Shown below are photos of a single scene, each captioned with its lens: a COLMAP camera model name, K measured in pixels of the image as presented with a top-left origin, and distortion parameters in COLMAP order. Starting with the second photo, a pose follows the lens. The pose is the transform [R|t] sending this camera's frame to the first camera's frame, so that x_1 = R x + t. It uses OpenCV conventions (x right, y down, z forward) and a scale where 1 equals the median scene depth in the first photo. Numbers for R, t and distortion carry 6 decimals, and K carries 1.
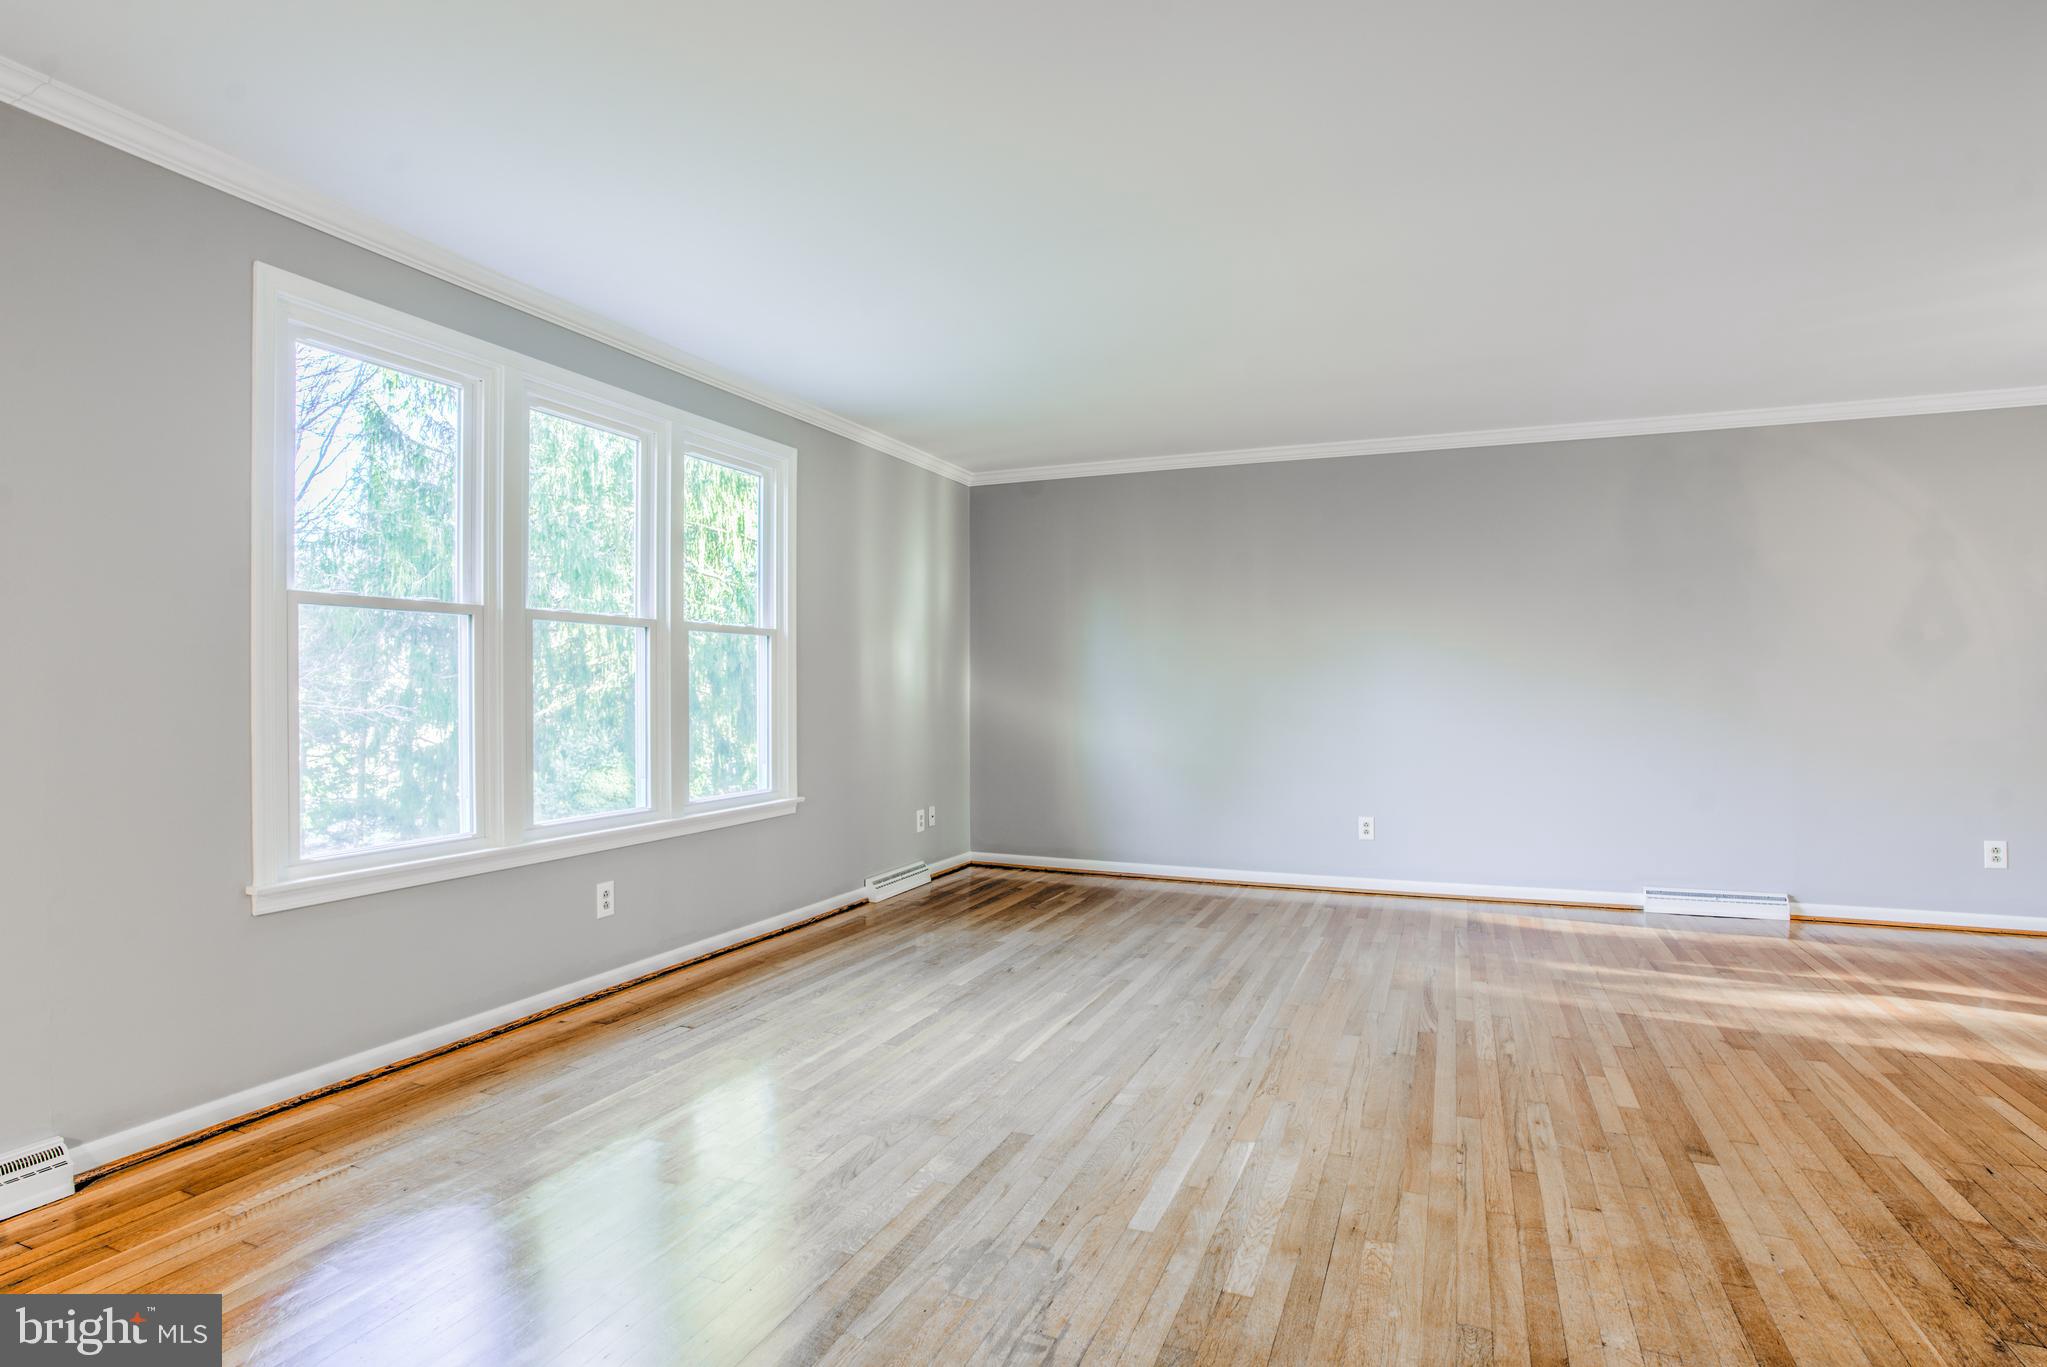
lens RADIAL K [[1053.4, 0, 1024.6], [0, 1053.4, 725.5], [0, 0, 1]] dist [-0.024227, 0.000041]
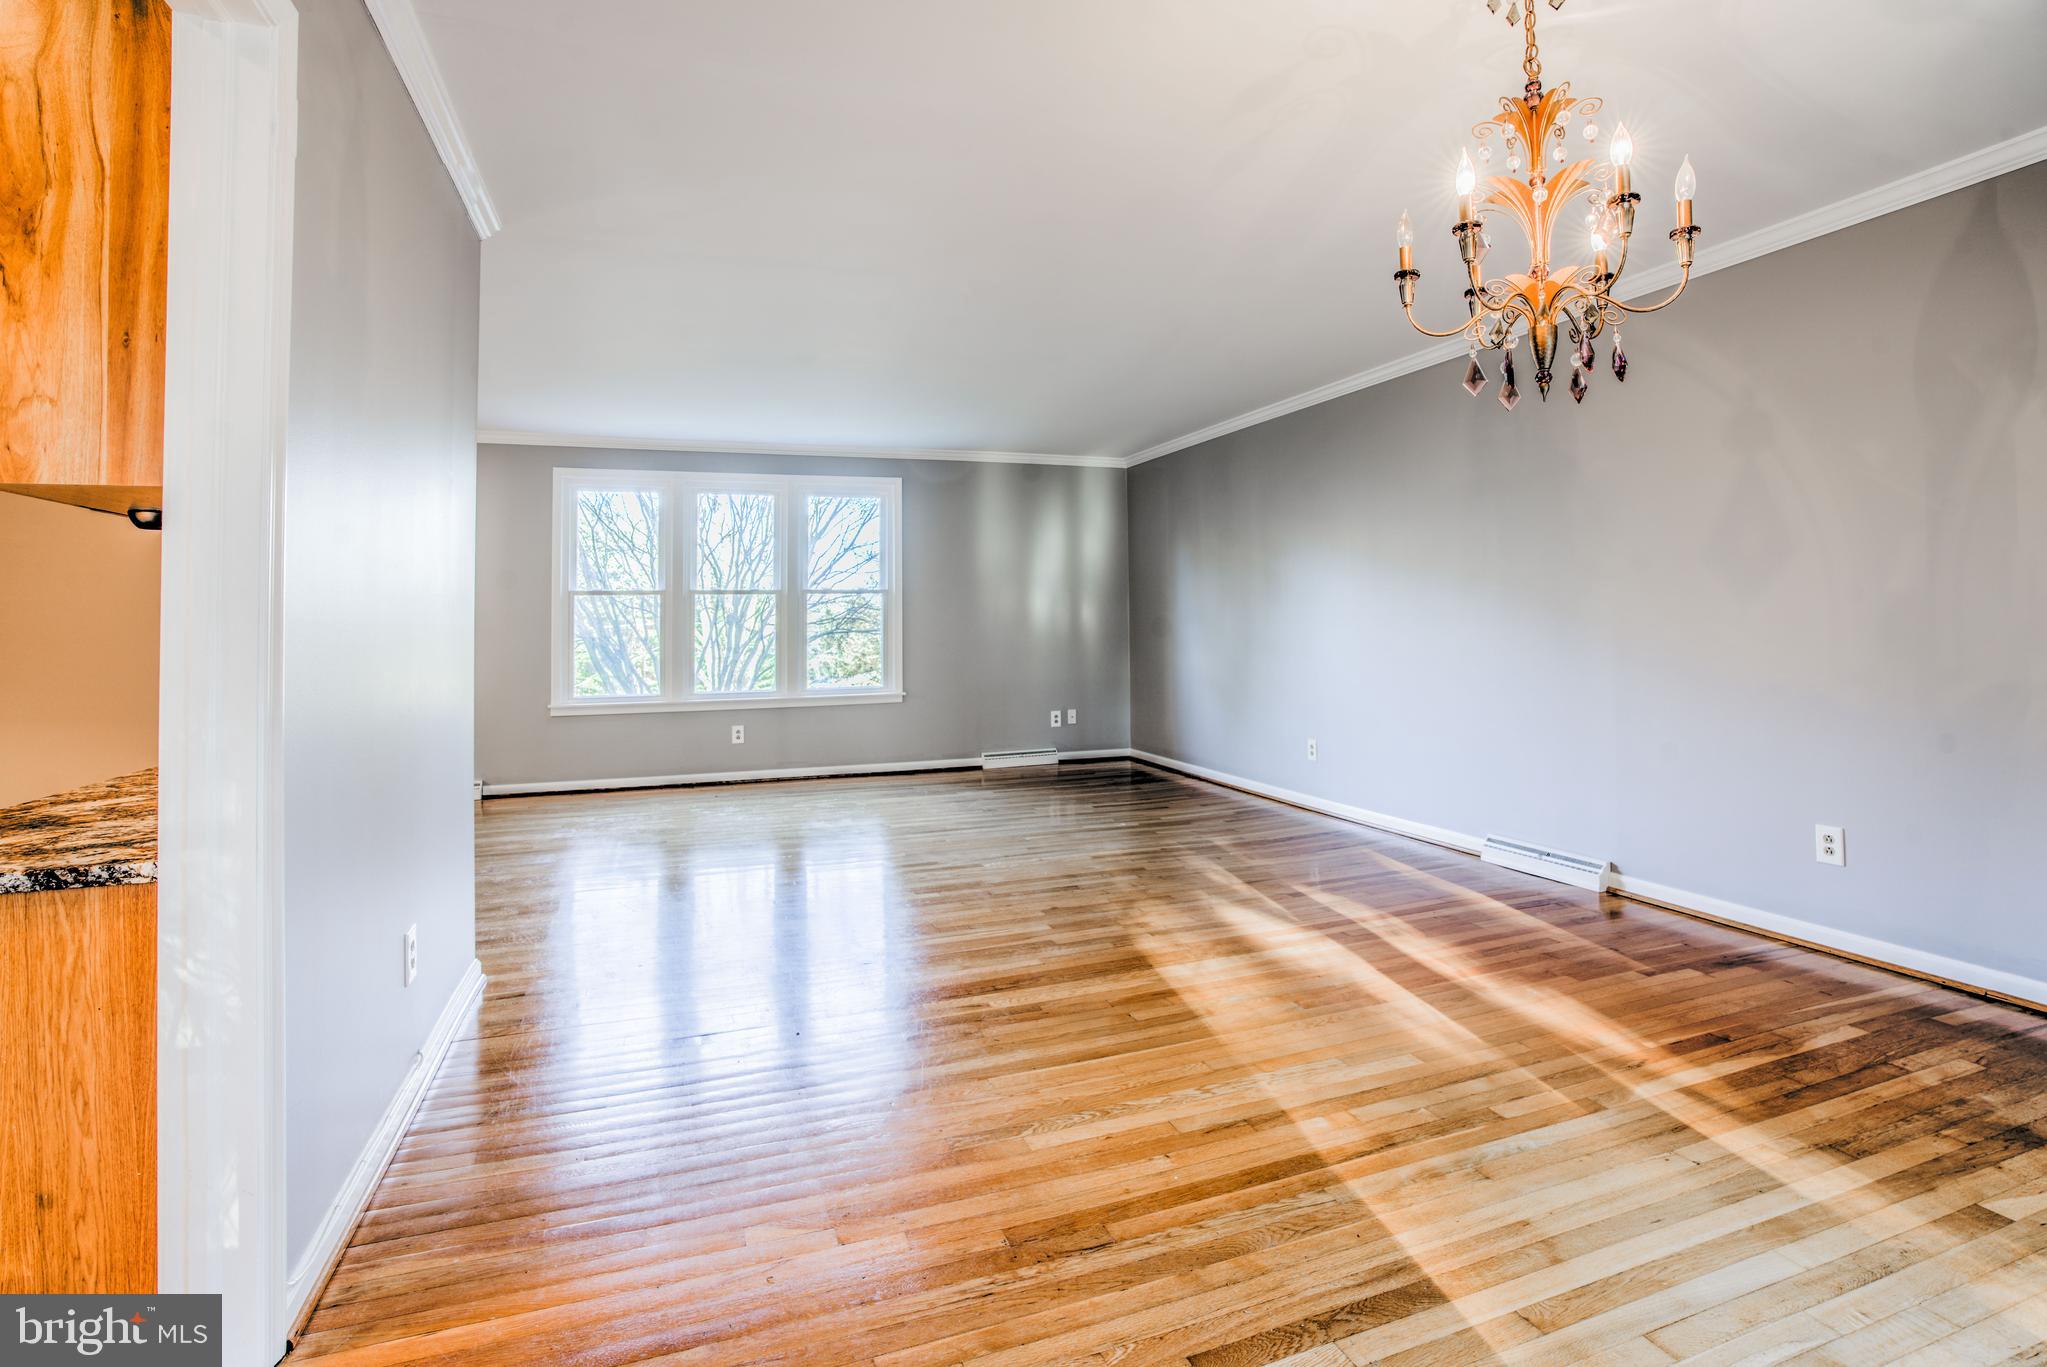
lens RADIAL K [[995.5, 0, 1029.2], [0, 995.5, 595.8], [0, 0, 1]] dist [-0.039891, 0.013439]
pose [[0.674326, -0.026331, -0.737964, 1.053676], [-0.014033, 0.998727, -0.048459, -0.008306], [0.738301, 0.043033, 0.673098, 0.115068]]
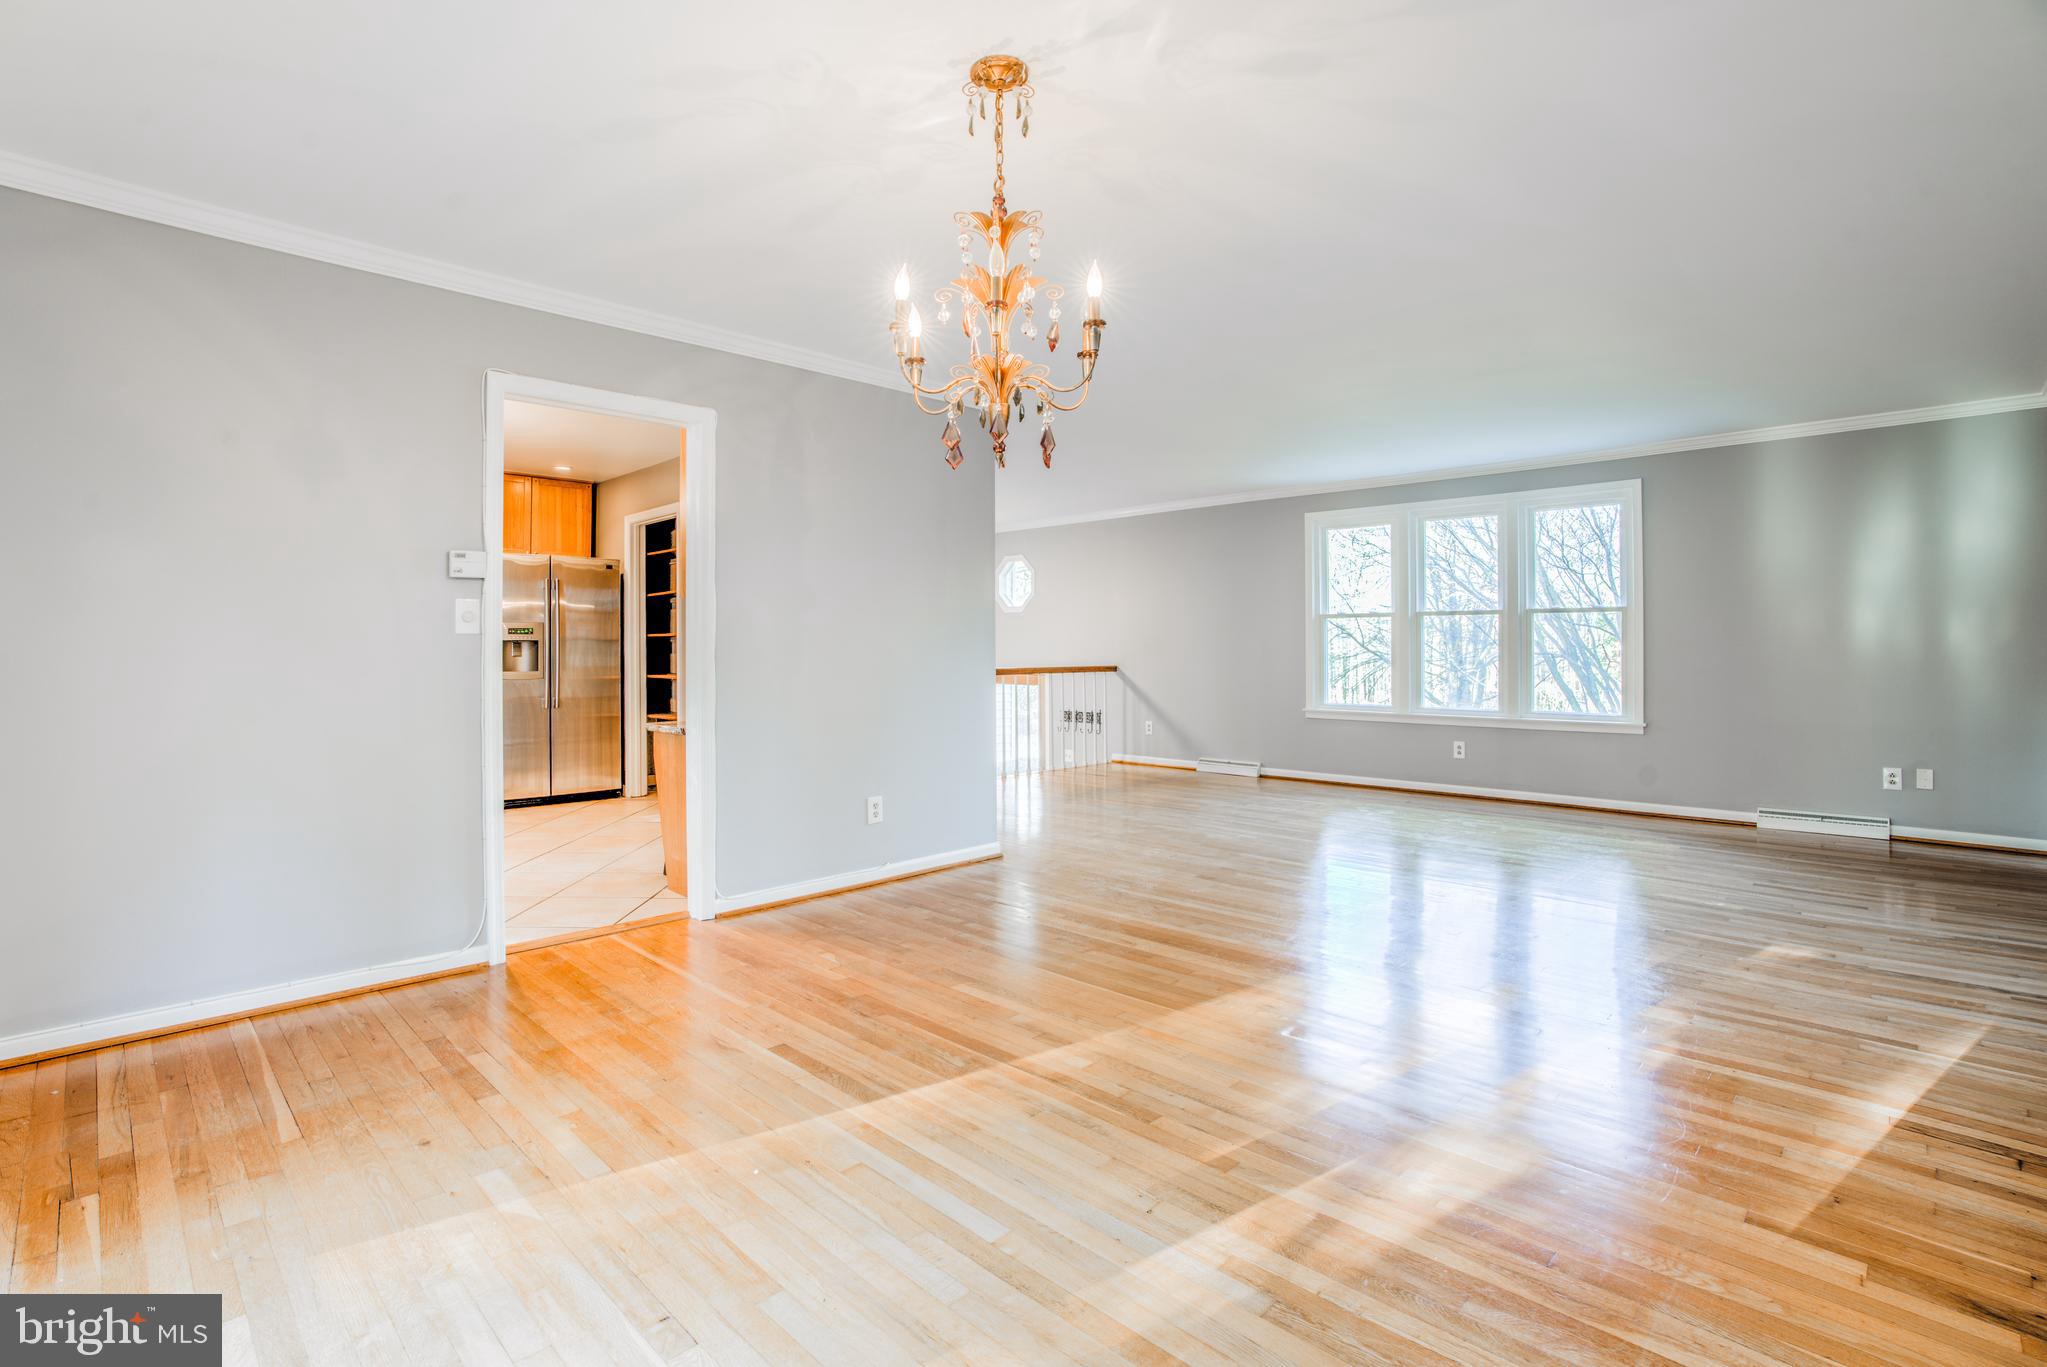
lens RADIAL K [[978.2, 0, 996.3], [0, 978.2, 645.1], [0, 0, 1]] dist [-0.041132, 0.018727]
pose [[-0.406955, 0.002622, -0.913445, 1.341014], [-0.026405, 0.999544, 0.014633, -0.033458], [0.913067, 0.030075, -0.406700, 0.740005]]
